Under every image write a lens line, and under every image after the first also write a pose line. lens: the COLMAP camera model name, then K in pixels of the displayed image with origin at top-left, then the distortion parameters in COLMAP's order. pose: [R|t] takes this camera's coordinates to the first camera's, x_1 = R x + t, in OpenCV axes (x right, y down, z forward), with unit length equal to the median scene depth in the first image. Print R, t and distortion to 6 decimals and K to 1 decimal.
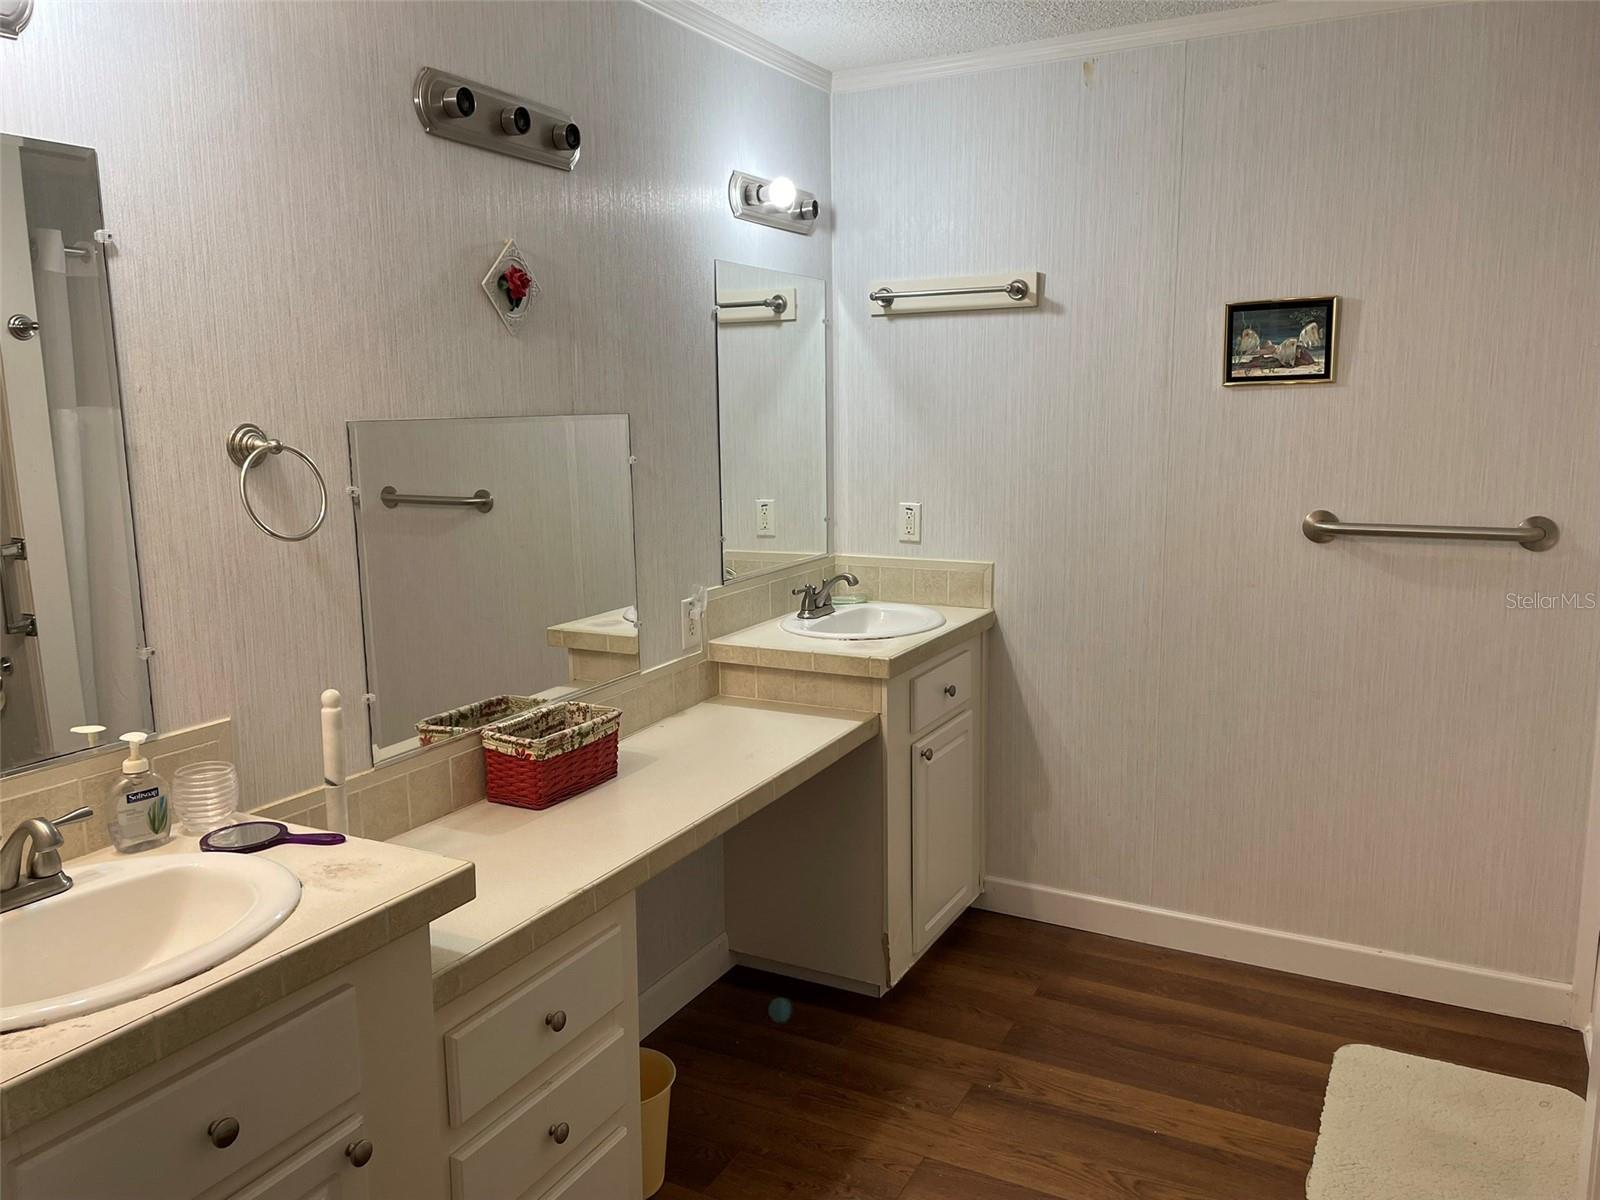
lens RADIAL K [[1208.5, 0, 787.5], [0, 1208.5, 599.4], [0, 0, 1]] dist [0.093546, -0.114279]
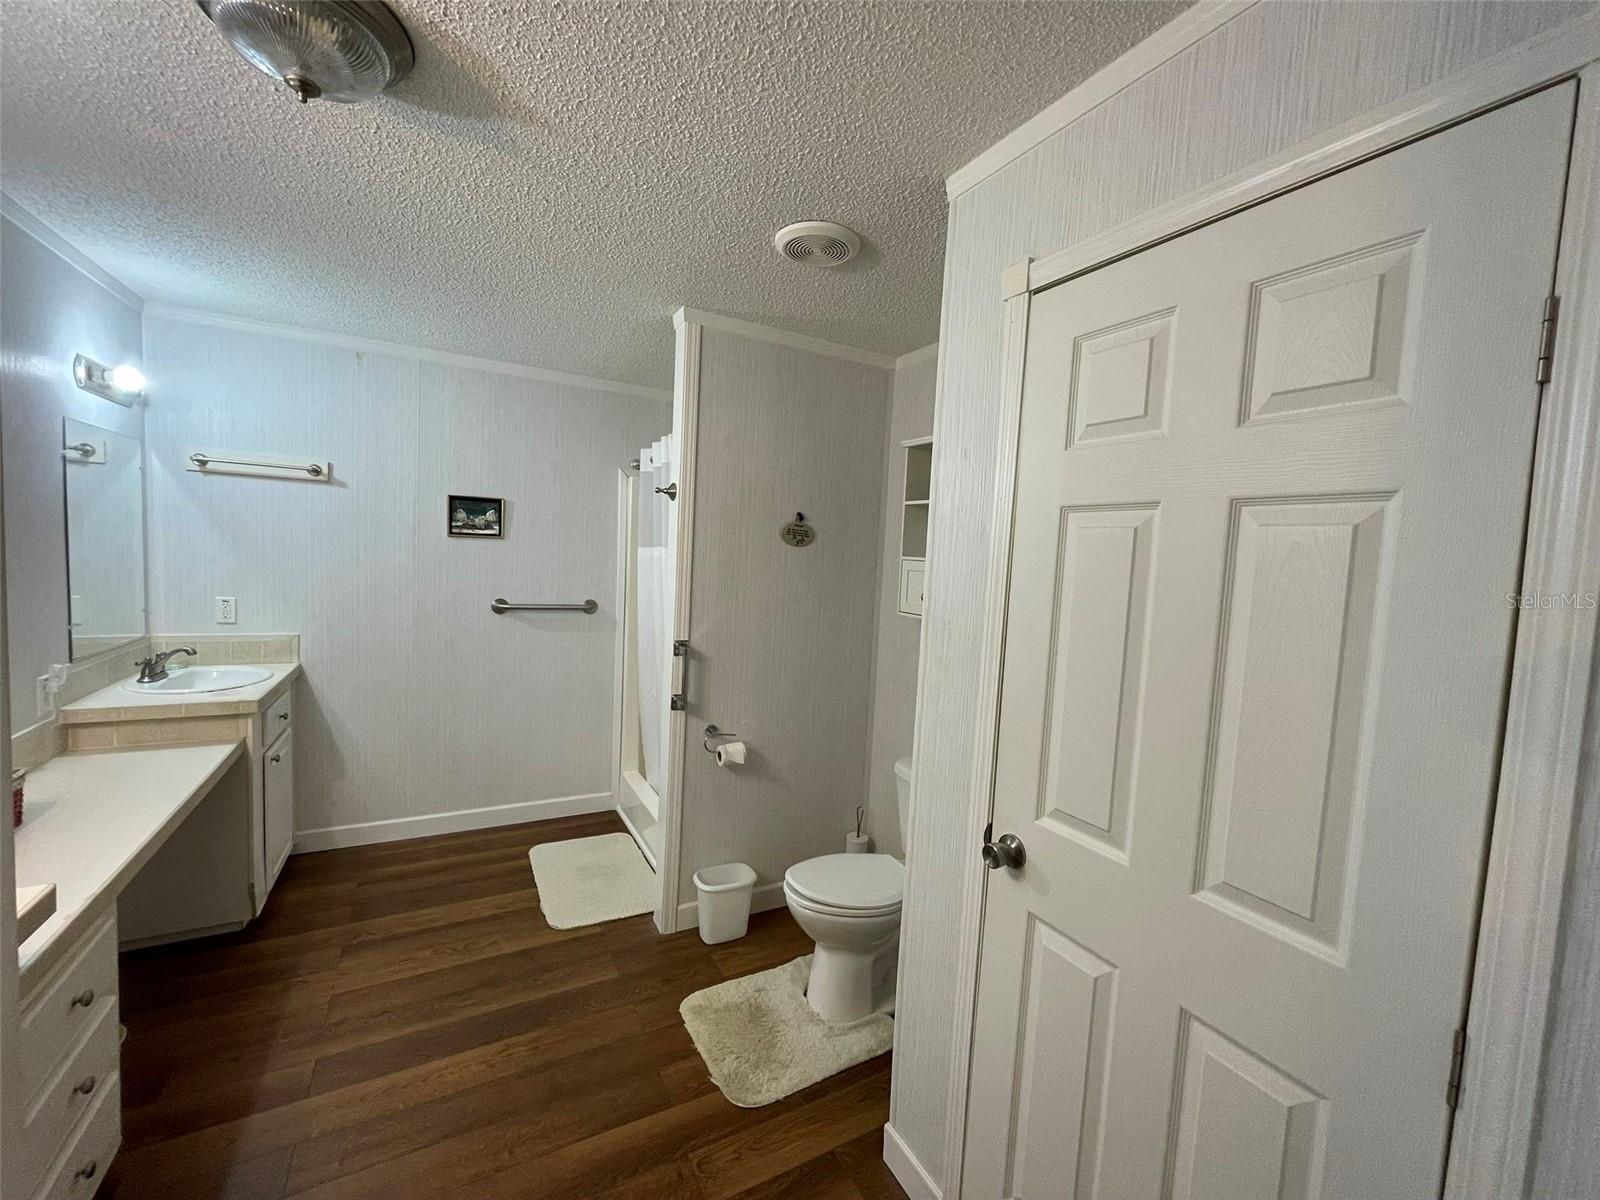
lens RADIAL K [[645.7, 0, 800.0], [0, 645.7, 600.0], [0, 0, 1]] dist [-0.002078, -0.000549]
pose [[0.540246, -0.019513, 0.841281, -0.219221], [0.076319, 0.996747, -0.025891, -0.002254], [-0.838039, 0.078194, 0.539978, -0.027414]]
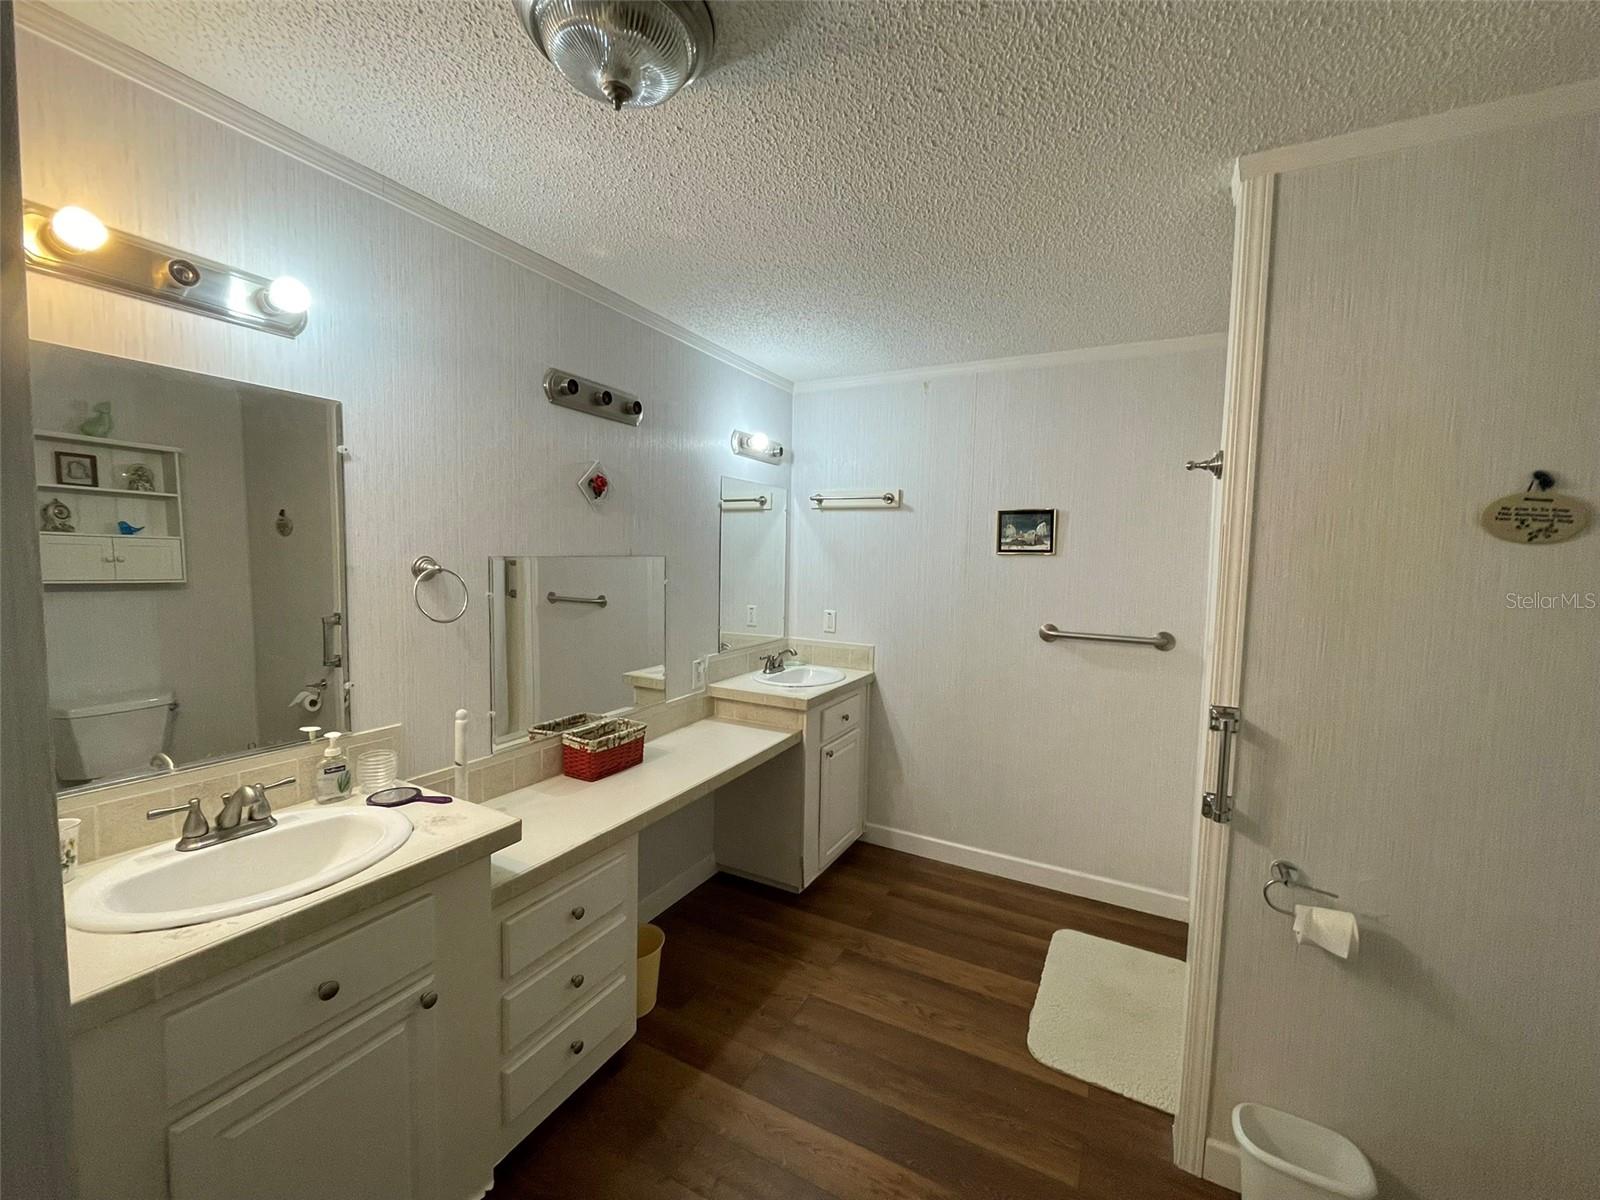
lens RADIAL K [[645.7, 0, 800.0], [0, 645.7, 600.0], [0, 0, 1]] dist [-0.002078, -0.000549]
pose [[0.999342, 0.035620, 0.006784, 0.058945], [-0.034875, 0.995413, -0.089089, -0.009902], [-0.009926, 0.088794, 0.996001, 0.046112]]
